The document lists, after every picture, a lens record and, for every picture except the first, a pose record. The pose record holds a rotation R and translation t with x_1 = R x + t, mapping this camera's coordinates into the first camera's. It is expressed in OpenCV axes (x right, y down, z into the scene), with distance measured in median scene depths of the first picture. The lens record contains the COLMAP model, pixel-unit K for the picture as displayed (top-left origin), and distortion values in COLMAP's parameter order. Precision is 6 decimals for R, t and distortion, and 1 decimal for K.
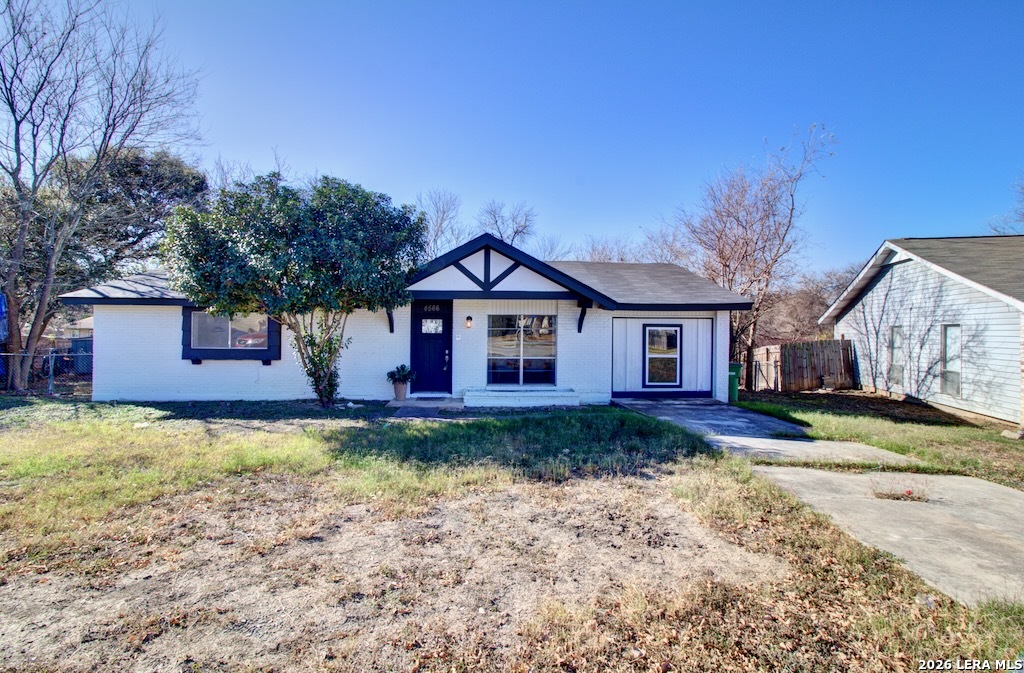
lens RADIAL K [[467.7, 0, 512.6], [0, 467.7, 335.5], [0, 0, 1]] dist [-0.006579, 0.003327]
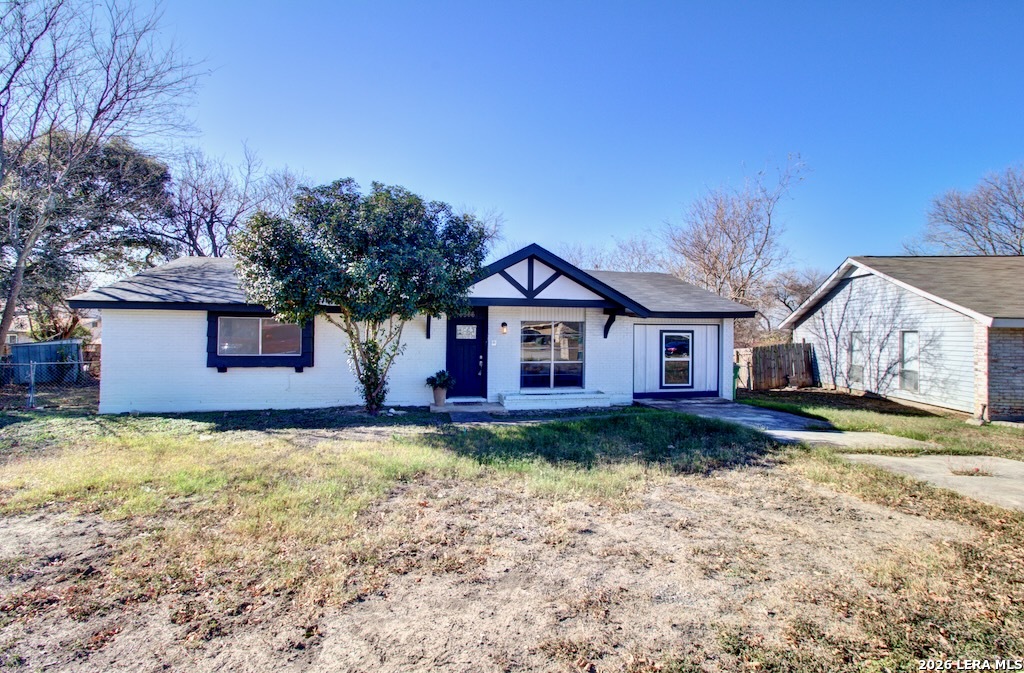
lens RADIAL K [[467.7, 0, 510.2], [0, 467.7, 338.1], [0, 0, 1]] dist [-0.006579, 0.003327]
pose [[0.989602, -0.001434, 0.143827, -0.233984], [0.001250, 0.999998, 0.001370, -0.008195], [-0.143828, -0.001176, 0.989602, -0.023720]]
